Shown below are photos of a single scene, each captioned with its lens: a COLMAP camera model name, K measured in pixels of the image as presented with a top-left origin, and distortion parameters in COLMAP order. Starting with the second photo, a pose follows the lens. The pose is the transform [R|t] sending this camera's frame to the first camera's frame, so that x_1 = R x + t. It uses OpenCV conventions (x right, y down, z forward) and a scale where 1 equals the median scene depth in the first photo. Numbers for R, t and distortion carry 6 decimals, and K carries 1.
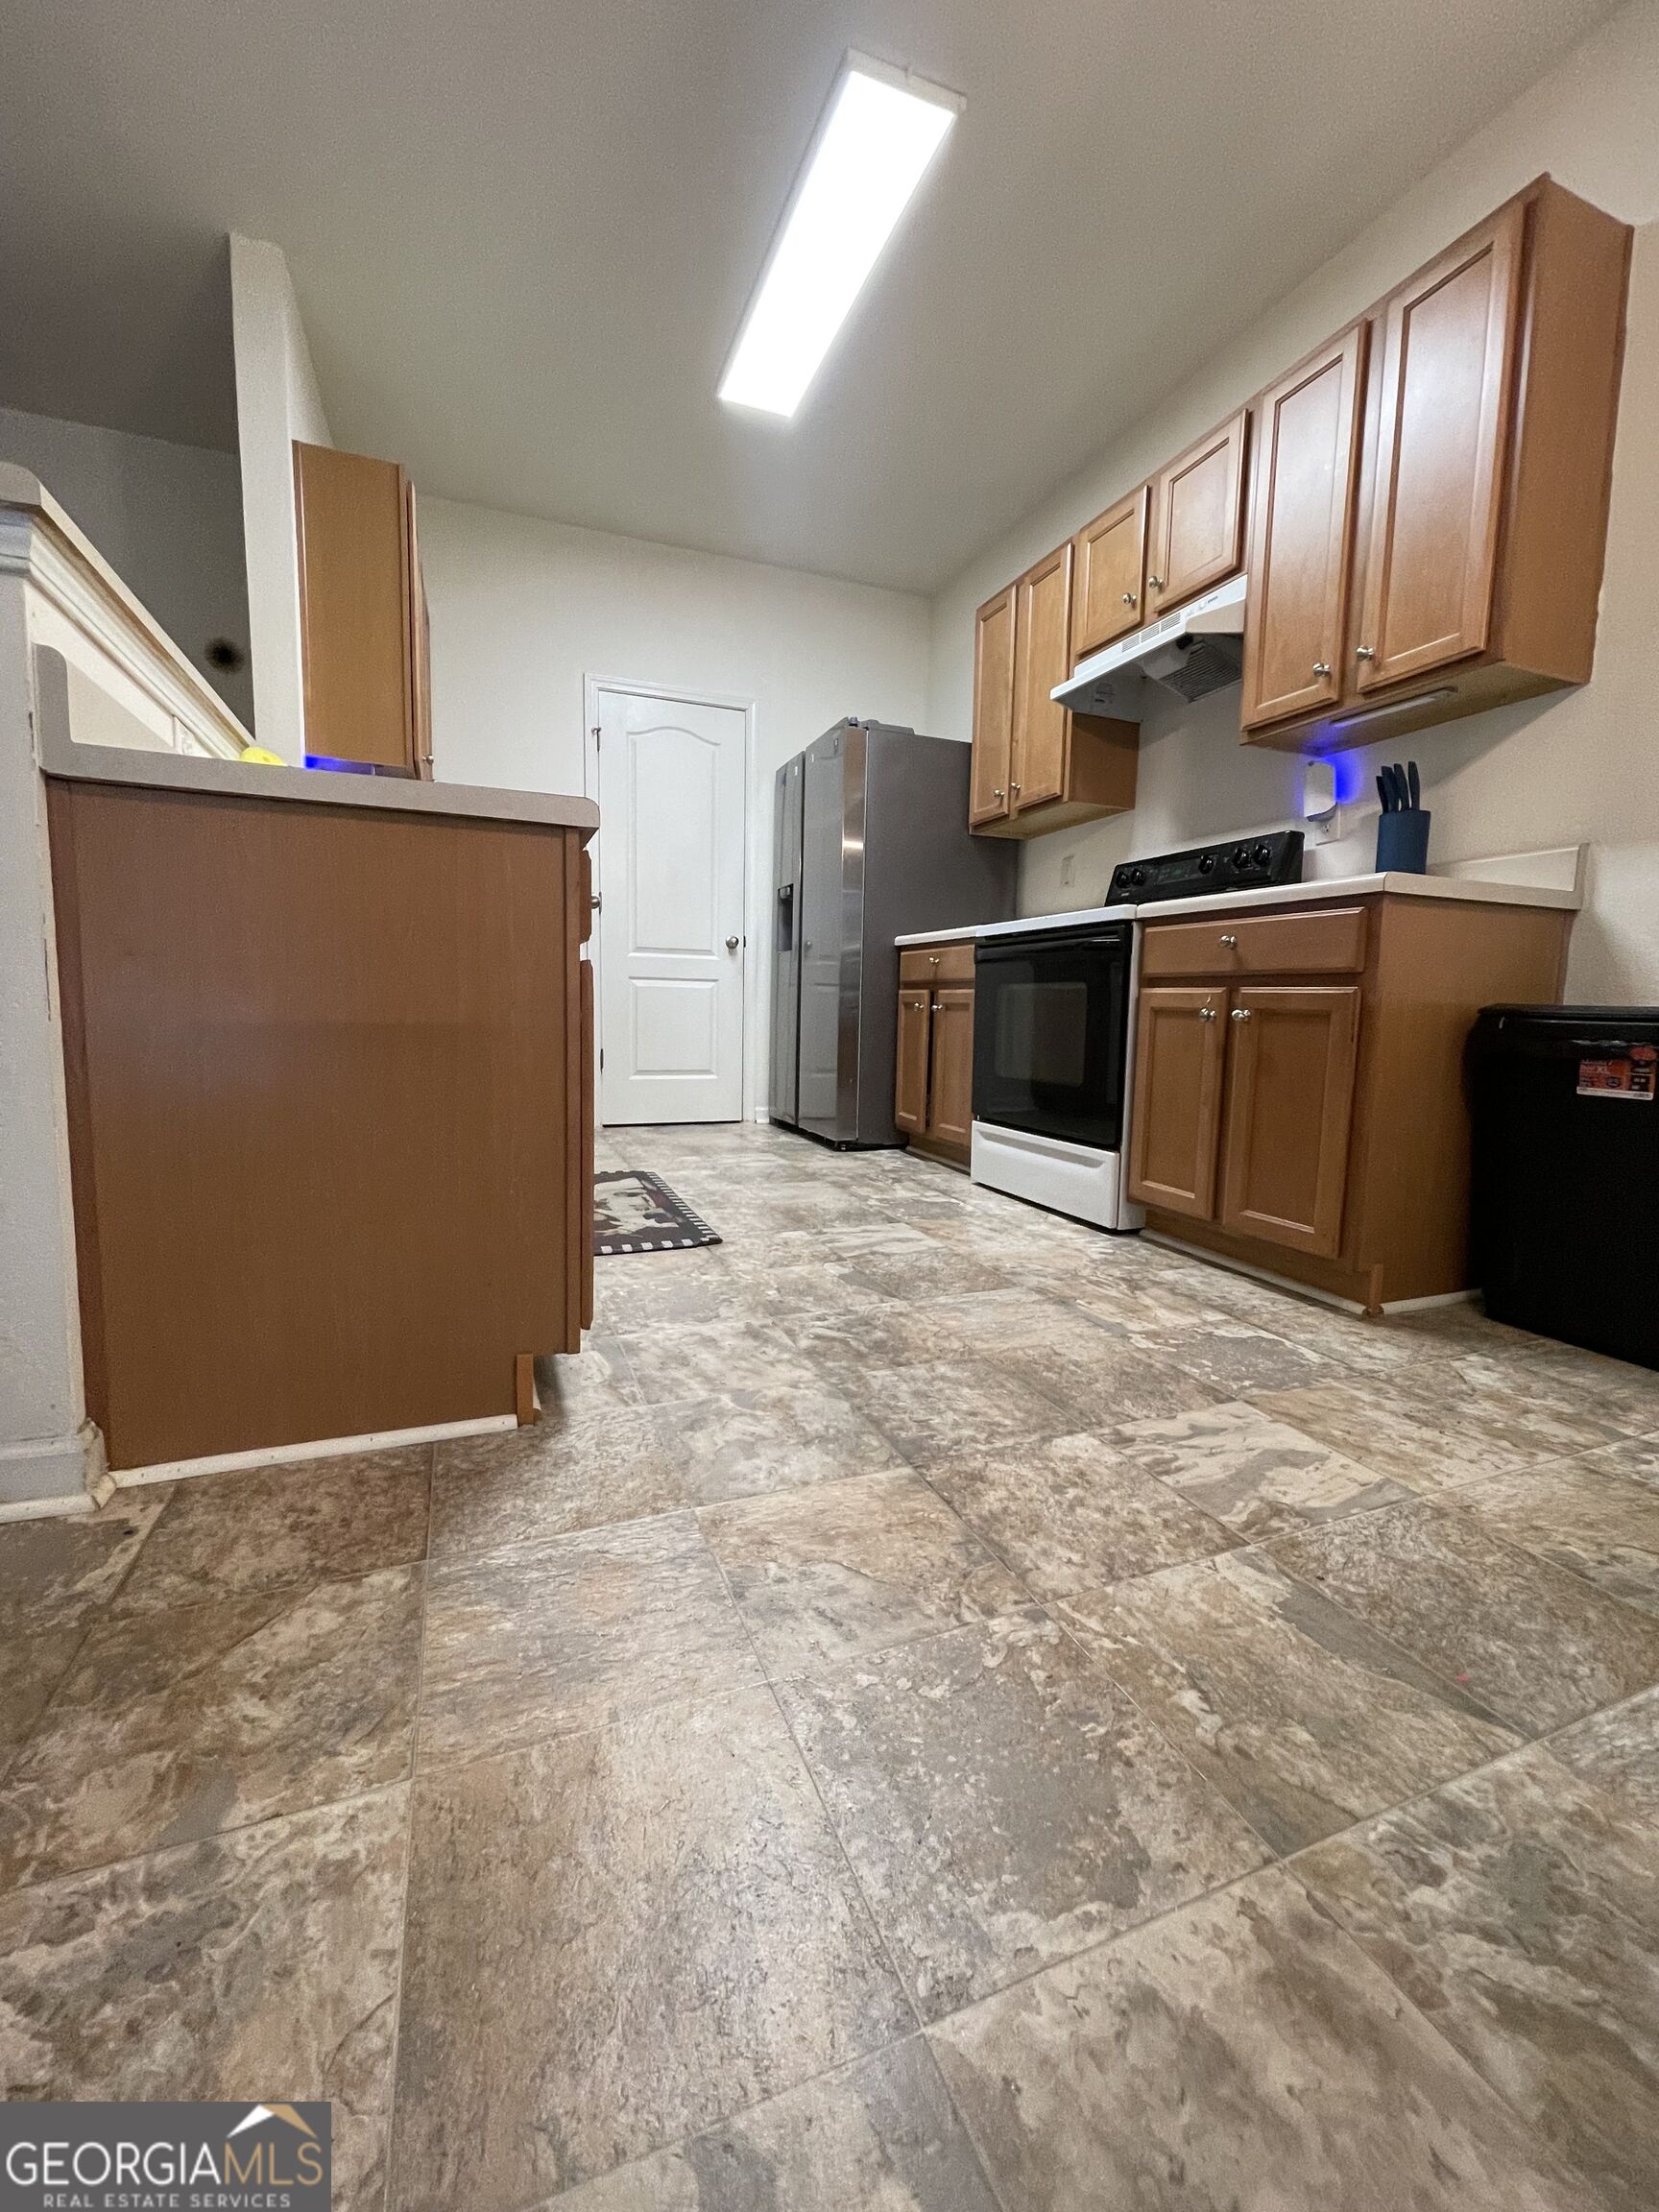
lens RADIAL K [[888.0, 0, 828.2], [0, 888.0, 1097.9], [0, 0, 1]] dist [-0.005378, 0.000579]
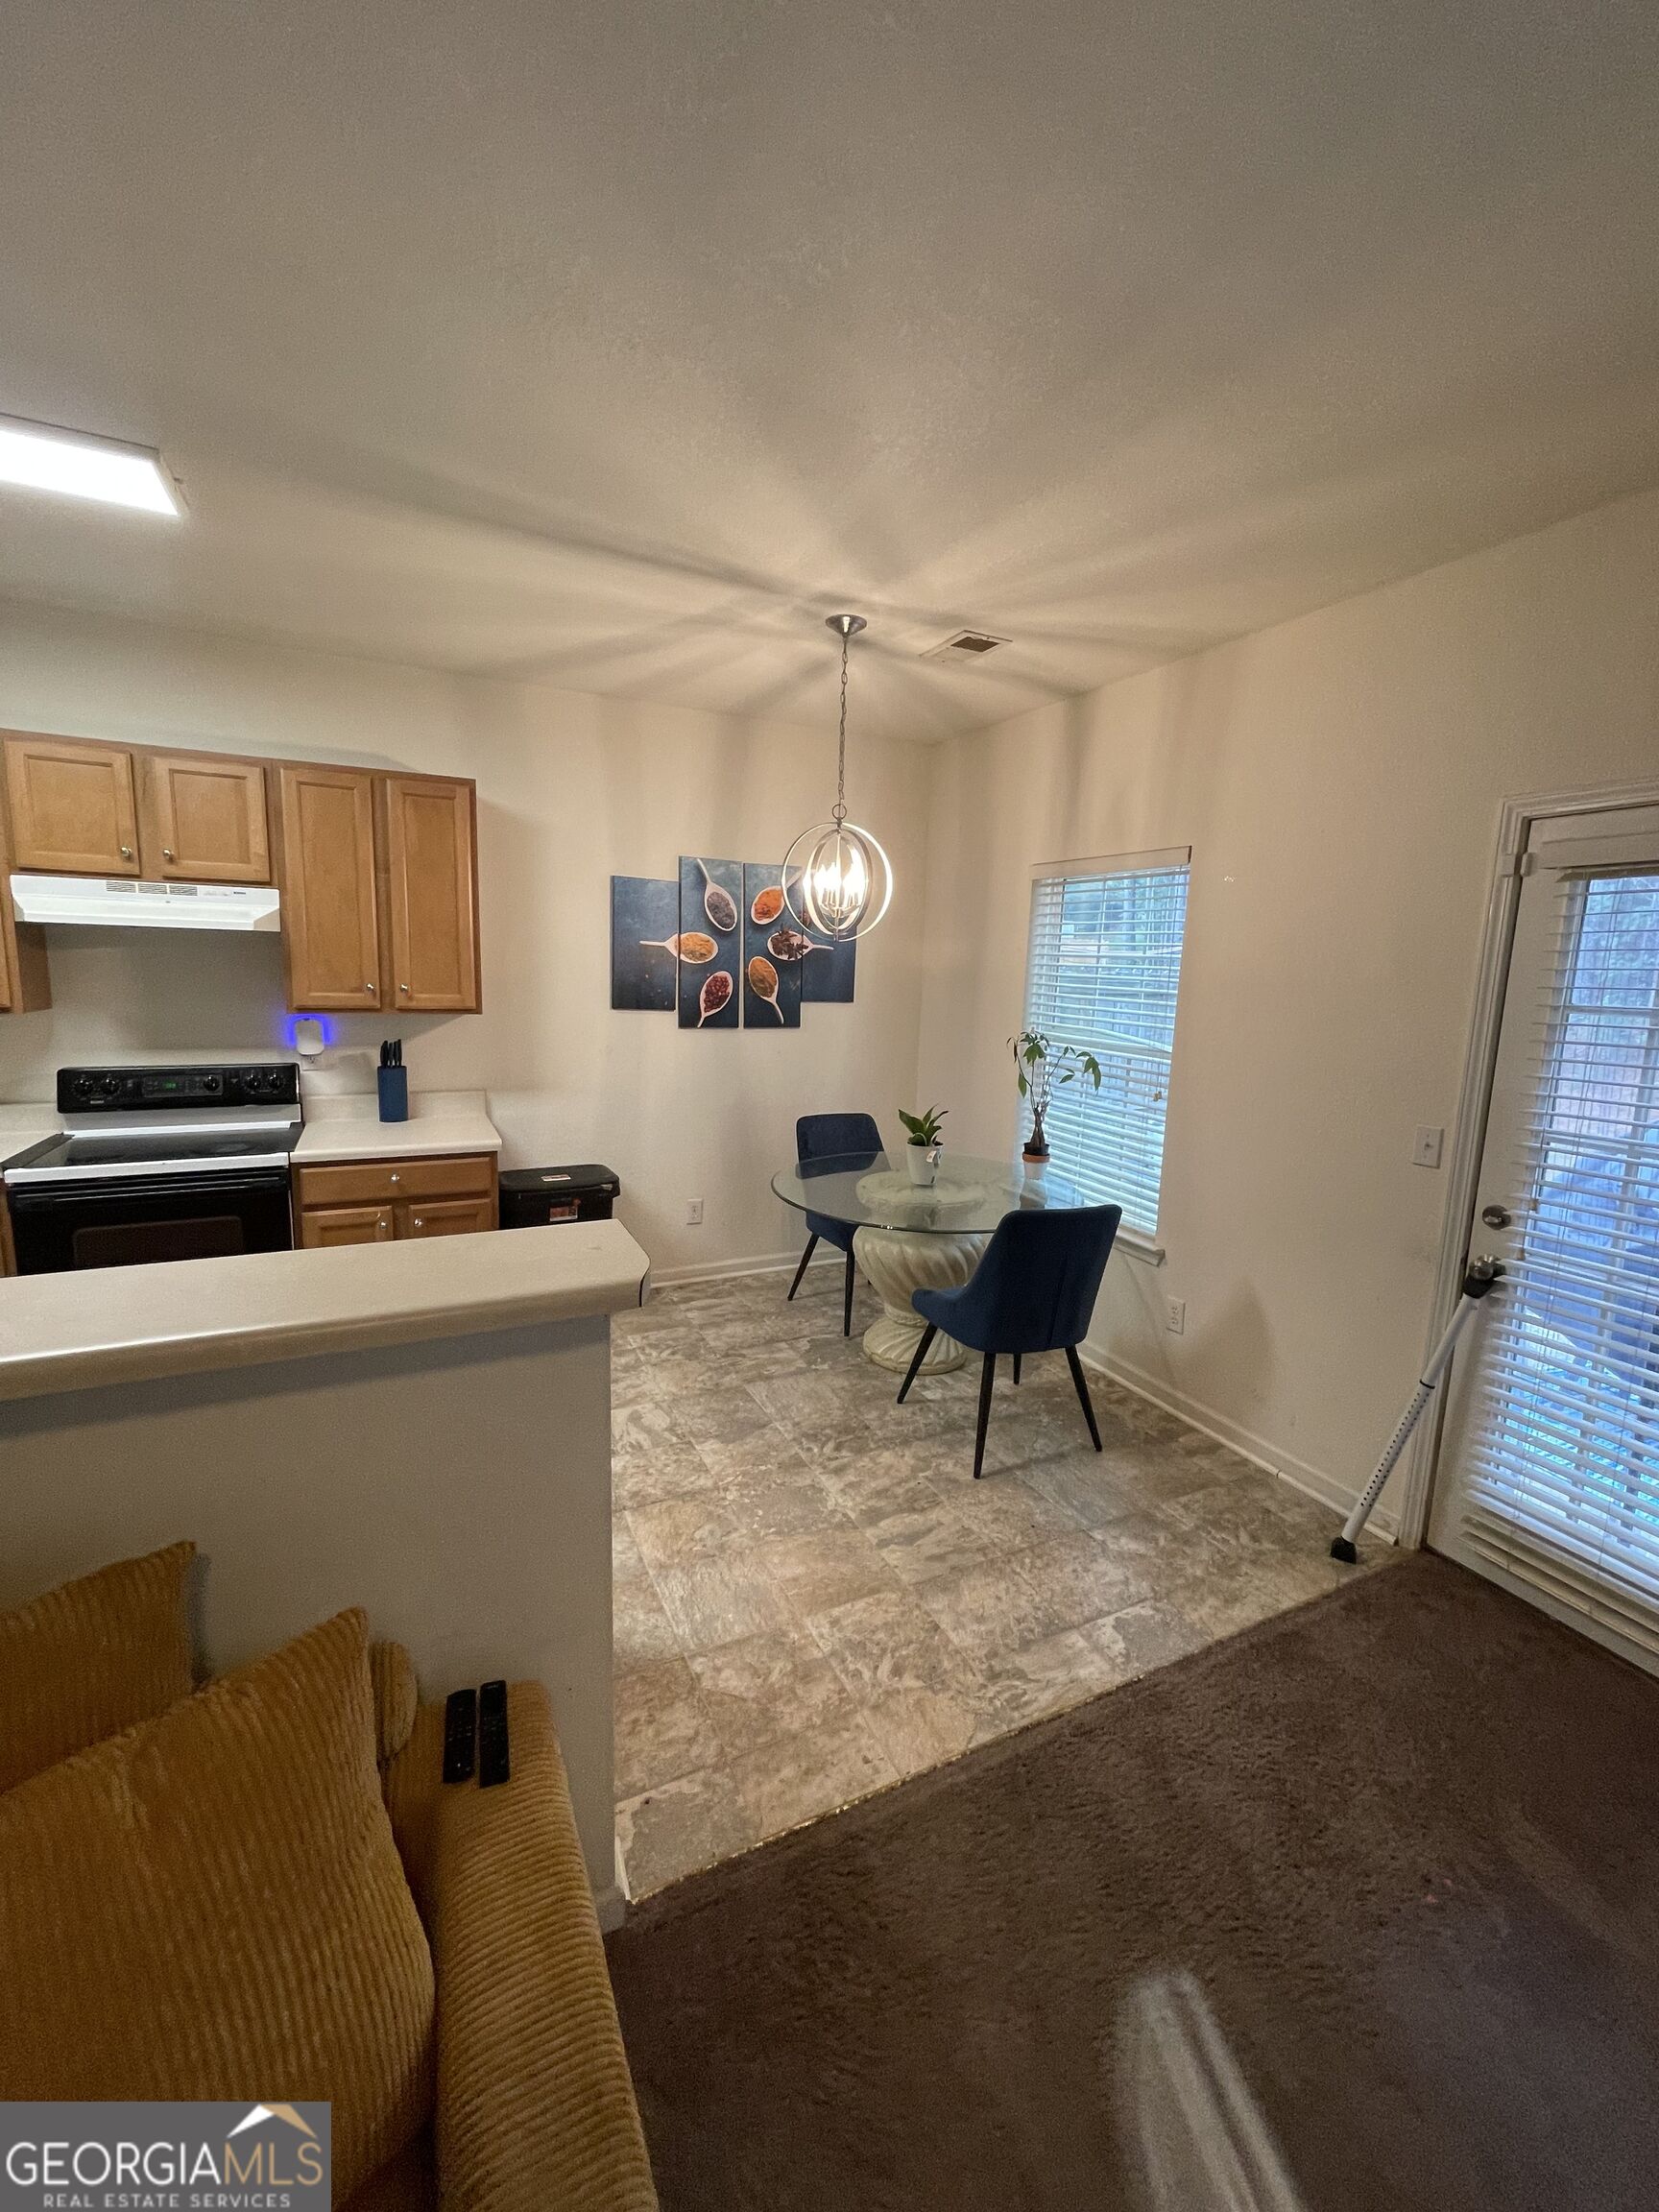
lens RADIAL K [[891.9, 0, 819.0], [0, 891.9, 1096.1], [0, 0, 1]] dist [-0.003875, 0.002125]
pose [[-0.062422, -0.170781, 0.983330, -1.376865], [0.075633, 0.981609, 0.175283, -0.665206], [-0.995180, 0.085314, -0.048358, 0.400830]]
